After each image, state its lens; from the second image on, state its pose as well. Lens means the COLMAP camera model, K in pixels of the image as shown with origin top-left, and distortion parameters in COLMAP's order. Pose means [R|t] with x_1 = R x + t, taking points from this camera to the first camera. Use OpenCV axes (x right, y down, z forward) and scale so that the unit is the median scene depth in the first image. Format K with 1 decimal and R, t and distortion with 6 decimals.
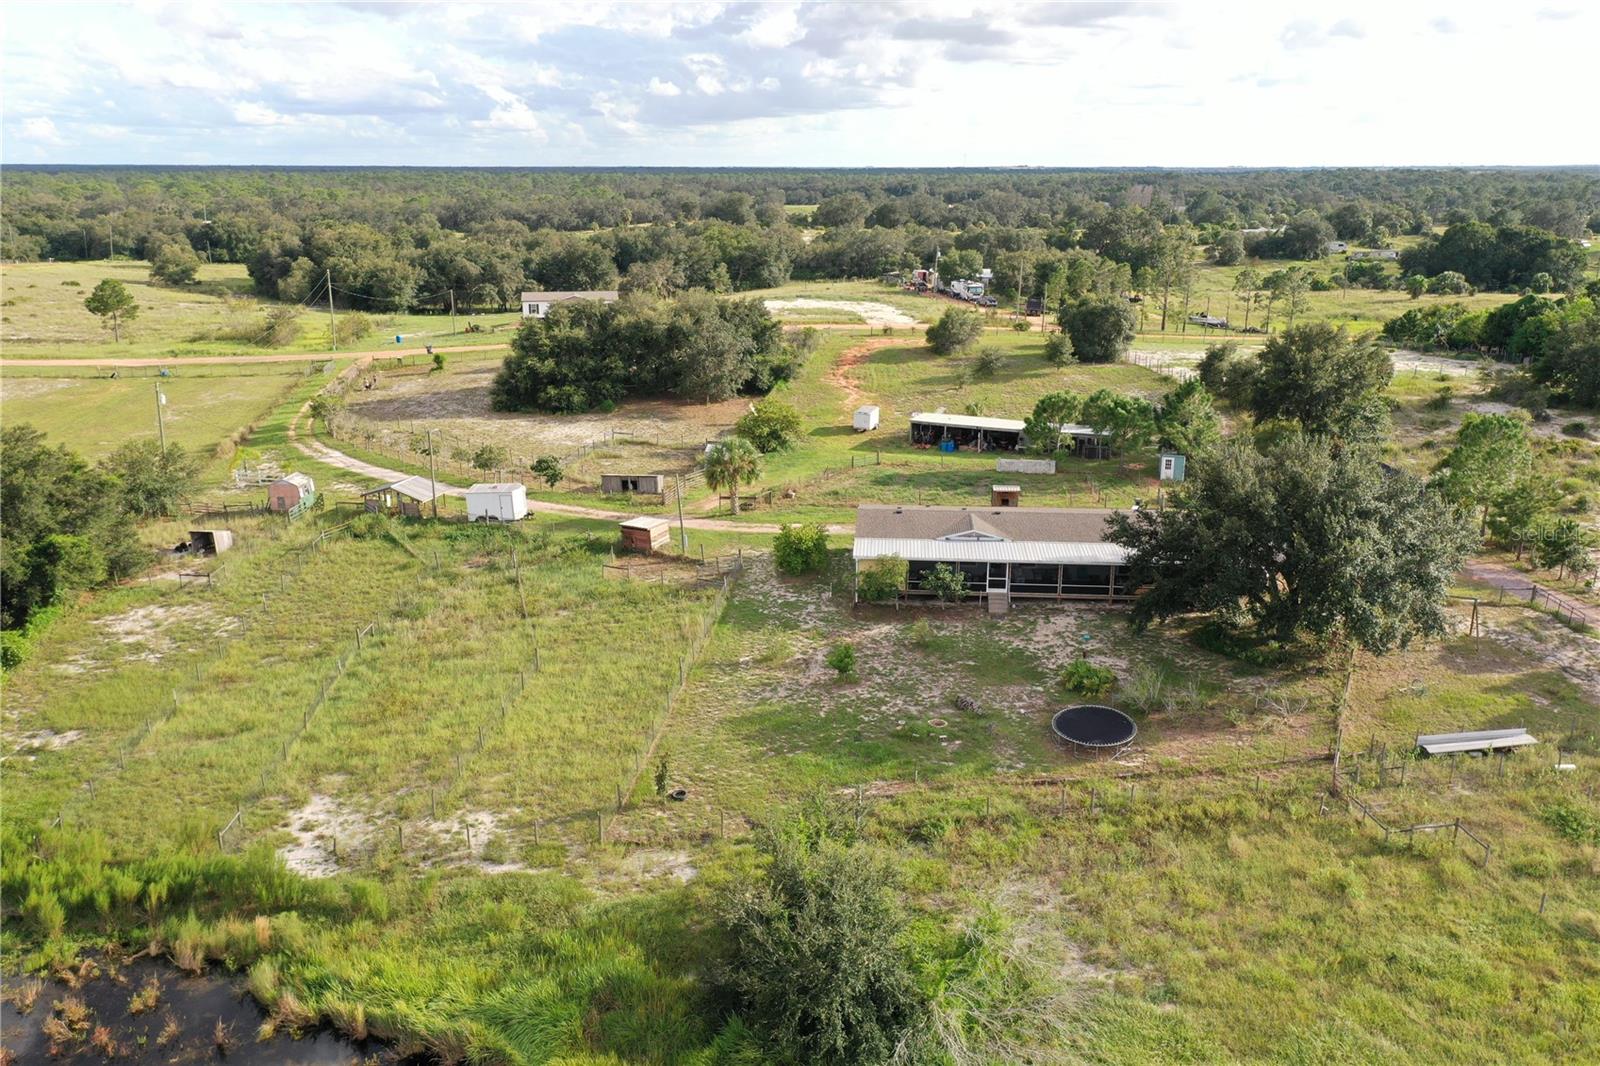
lens RADIAL K [[1255.0, 0, 800.0], [0, 1255.0, 533.0], [0, 0, 1]] dist [0.001032, 0.002993]
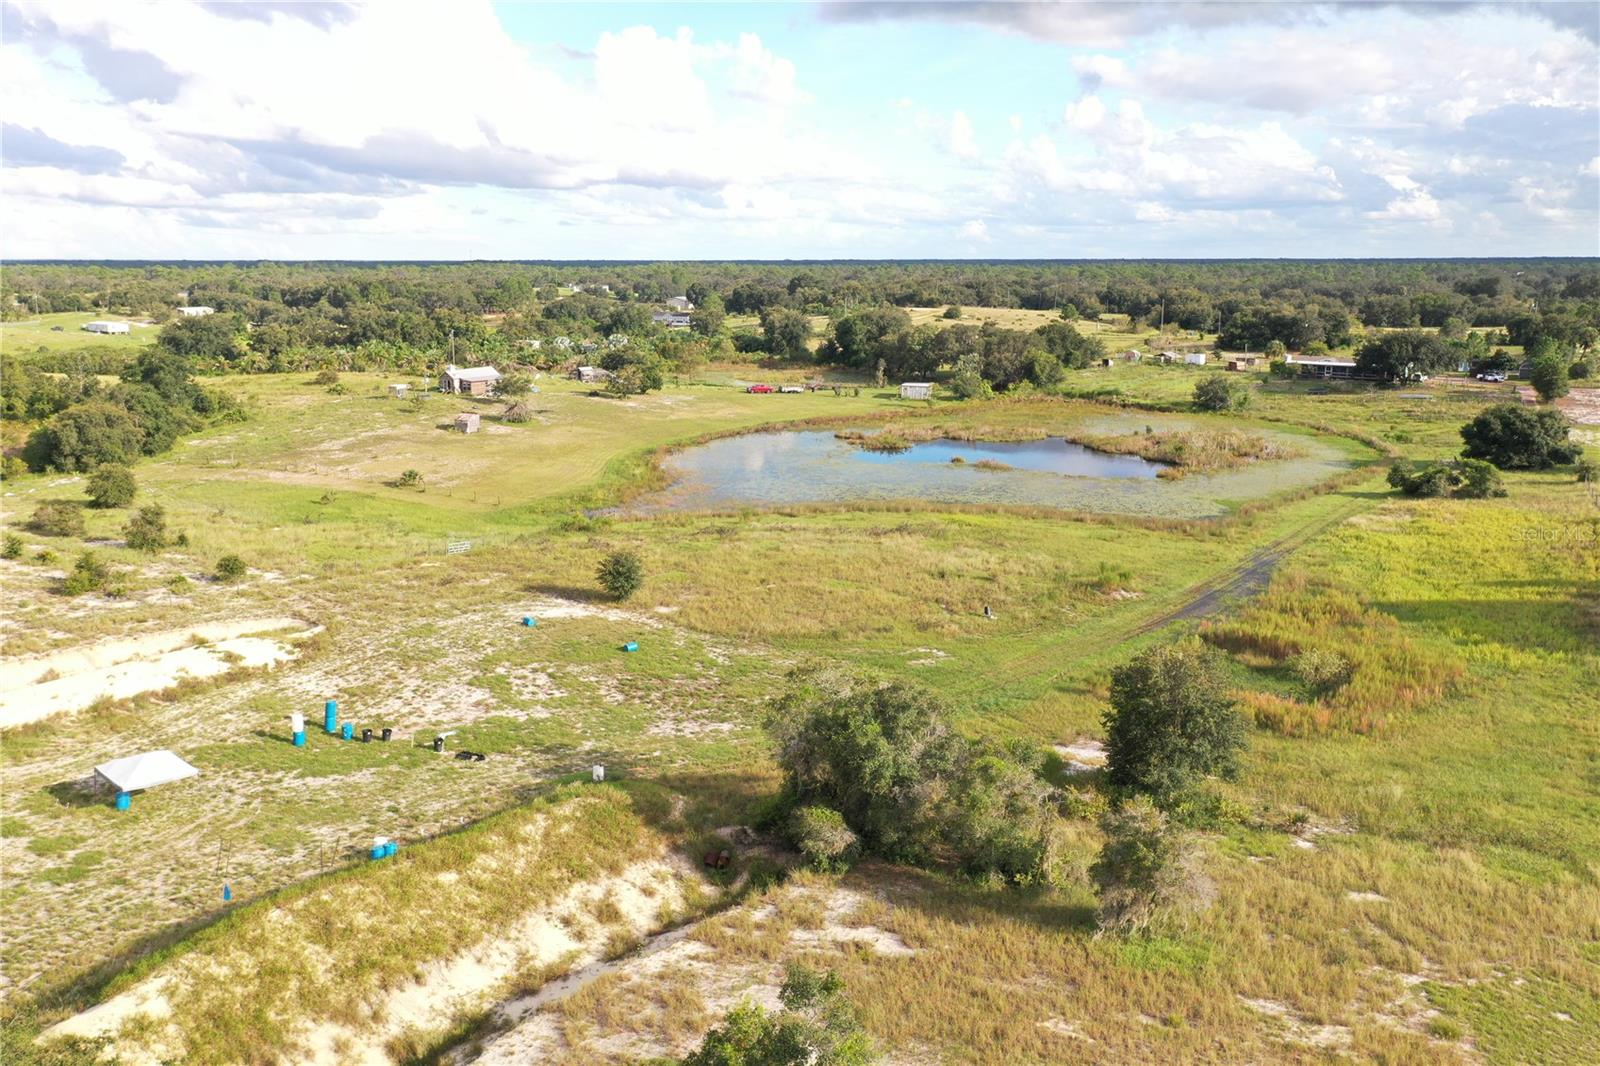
lens RADIAL K [[1255.0, 0, 800.0], [0, 1255.0, 533.0], [0, 0, 1]] dist [0.001032, 0.002993]
pose [[0.791748, 0.124951, -0.597932, 0.291606], [-0.166249, 0.985983, -0.014095, 0.197938], [0.587789, 0.110565, 0.801423, -0.657314]]
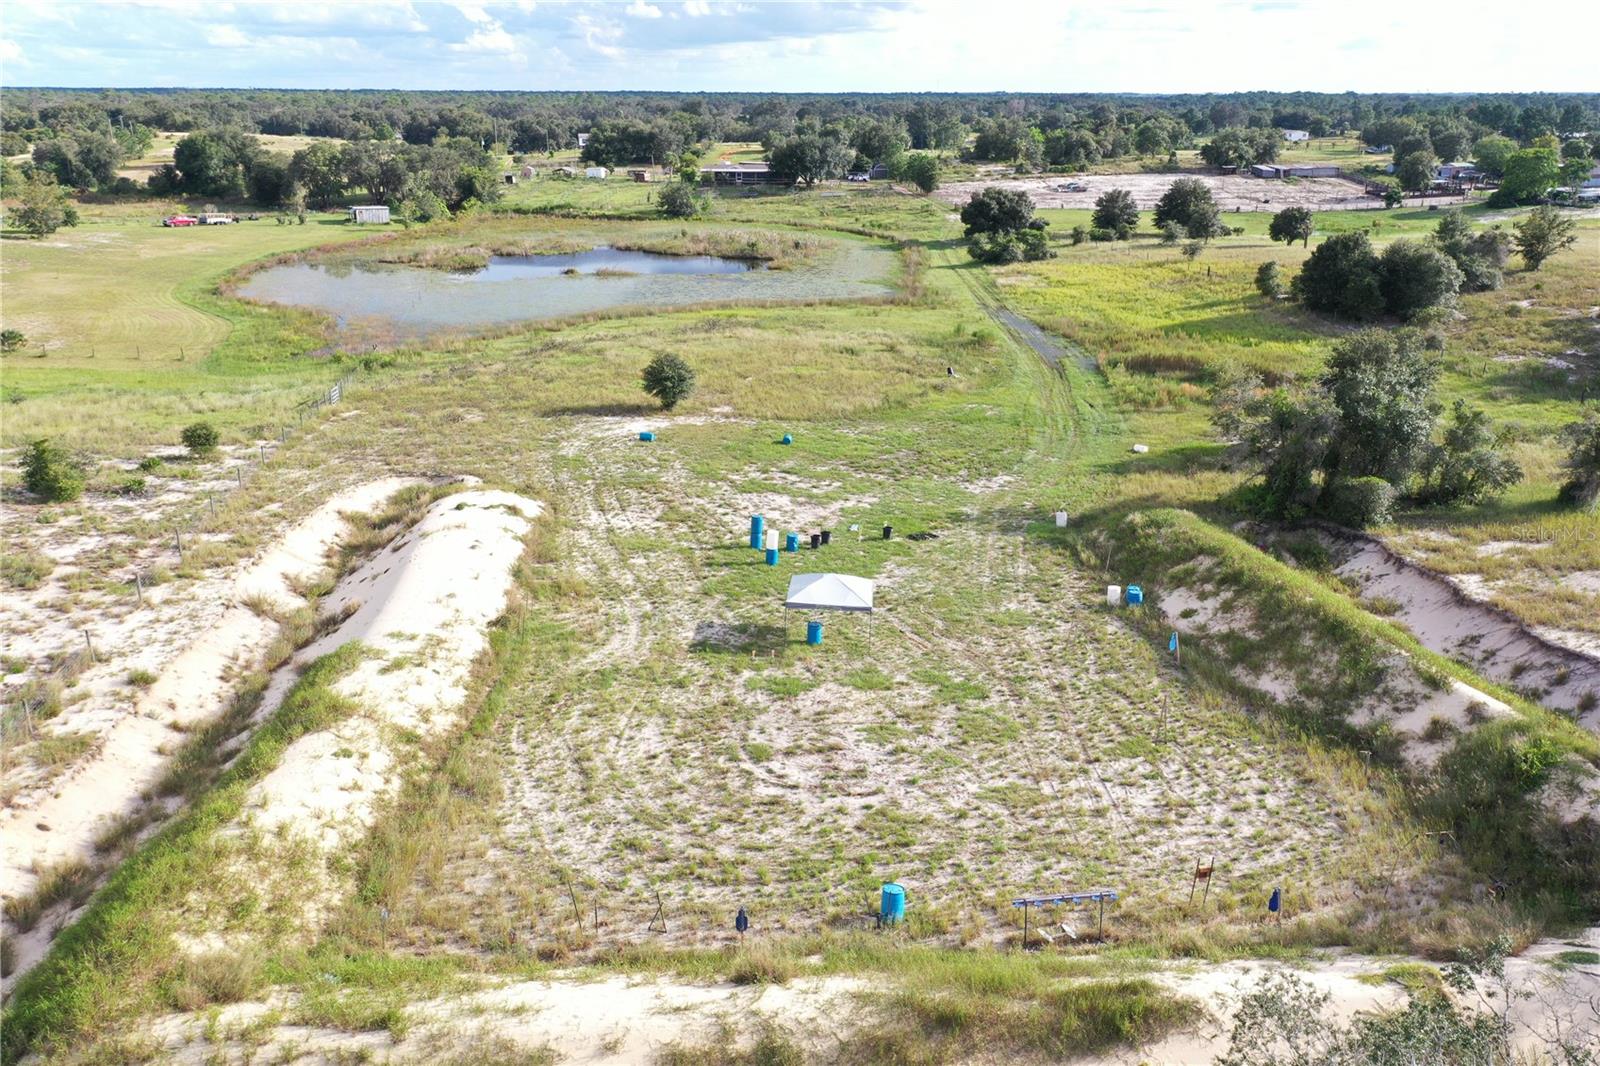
lens RADIAL K [[1255.0, 0, 800.0], [0, 1255.0, 533.0], [0, 0, 1]] dist [0.001032, 0.002993]
pose [[0.999922, -0.002110, 0.012305, 0.076253], [0.001452, 0.998583, 0.053193, 0.234139], [-0.012399, -0.053171, 0.998508, -0.725099]]
